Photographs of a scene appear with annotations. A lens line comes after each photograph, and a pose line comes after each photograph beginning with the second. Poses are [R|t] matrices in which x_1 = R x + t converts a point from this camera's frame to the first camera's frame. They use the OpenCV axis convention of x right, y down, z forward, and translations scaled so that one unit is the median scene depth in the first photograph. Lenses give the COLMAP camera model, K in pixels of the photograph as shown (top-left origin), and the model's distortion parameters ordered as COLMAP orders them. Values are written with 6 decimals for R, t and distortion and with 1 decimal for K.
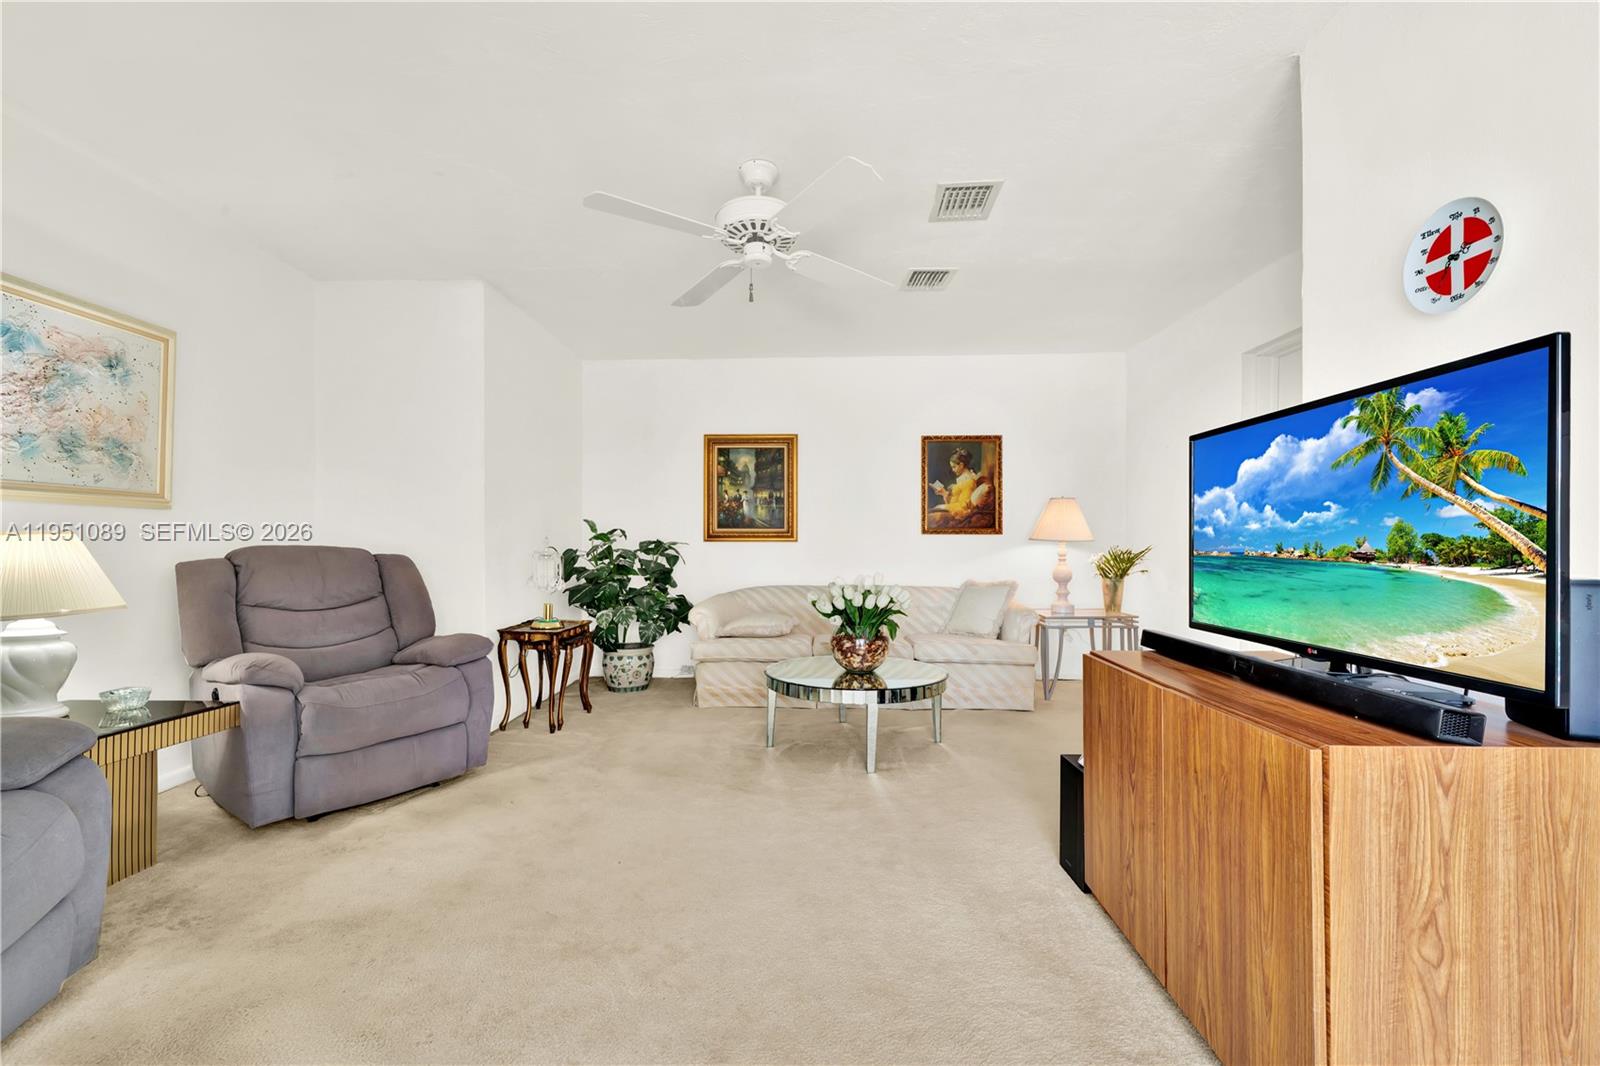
lens RADIAL K [[681.2, 0, 800.0], [0, 681.2, 540.0], [0, 0, 1]] dist [-0.002942, 0.000569]
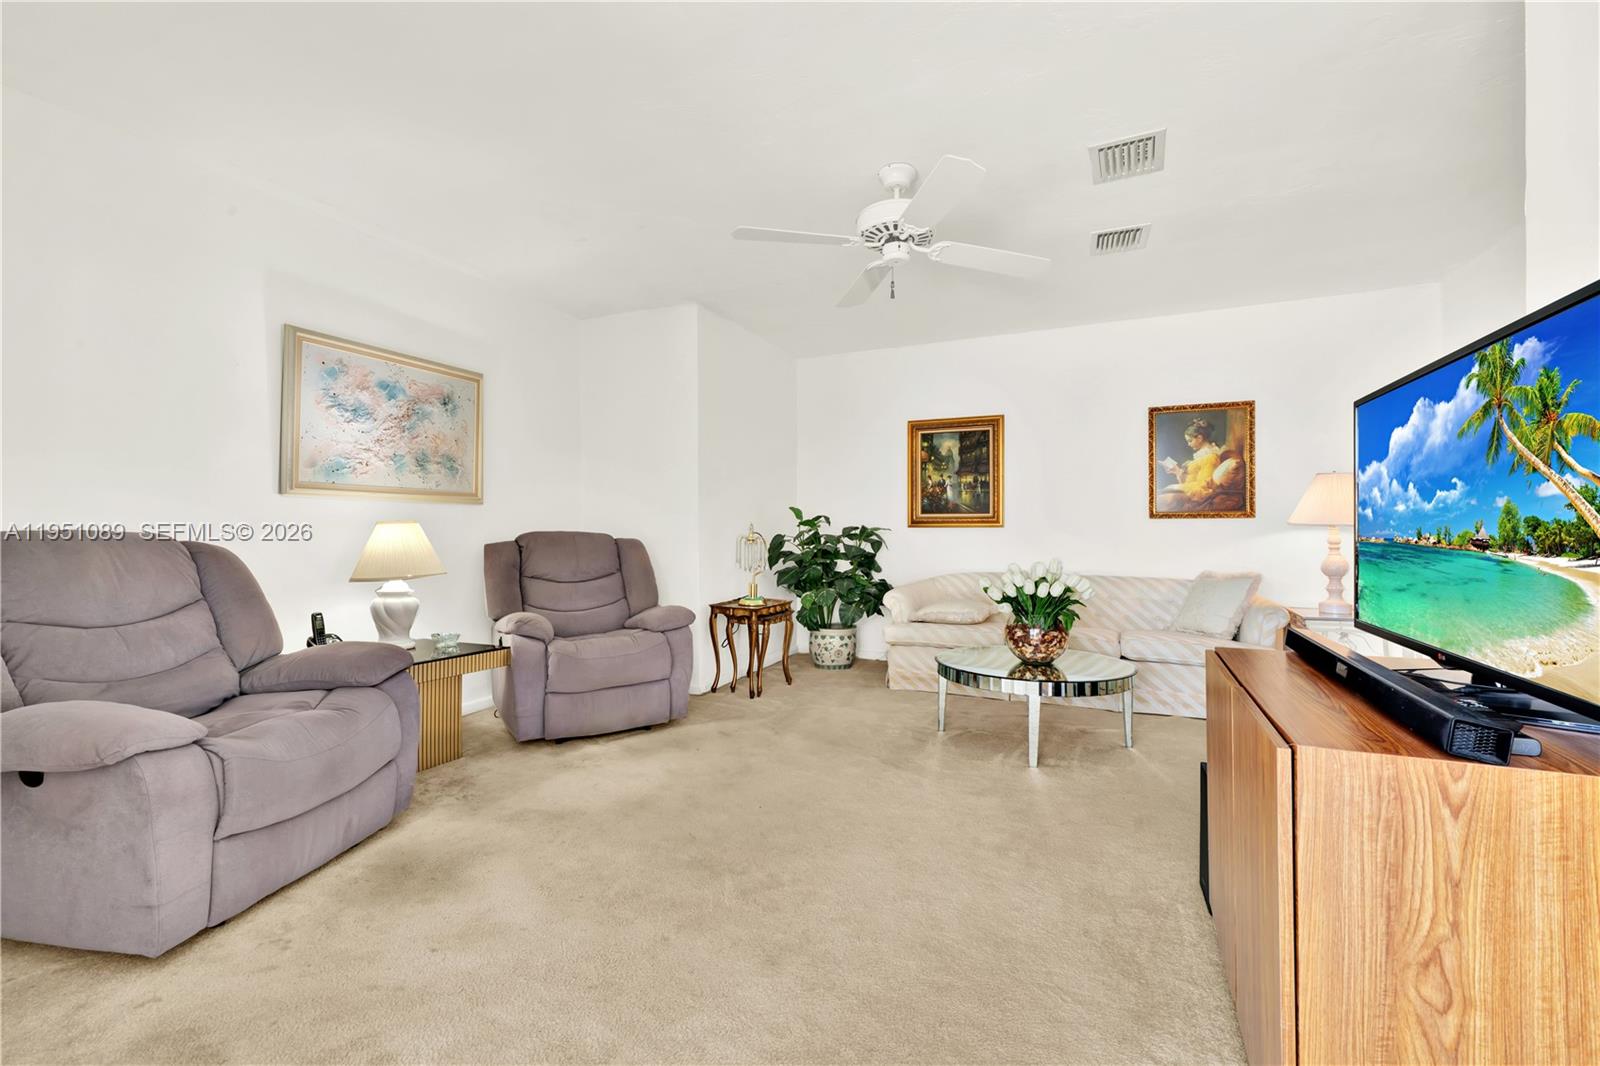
lens RADIAL K [[724.2, 0, 805.9], [0, 724.2, 526.0], [0, 0, 1]] dist [-0.001978, 0.000980]
pose [[0.919311, -0.003300, -0.393518, 0.278286], [0.003543, 0.999994, -0.000108, -0.000017], [0.393516, -0.001295, 0.919317, -0.088692]]
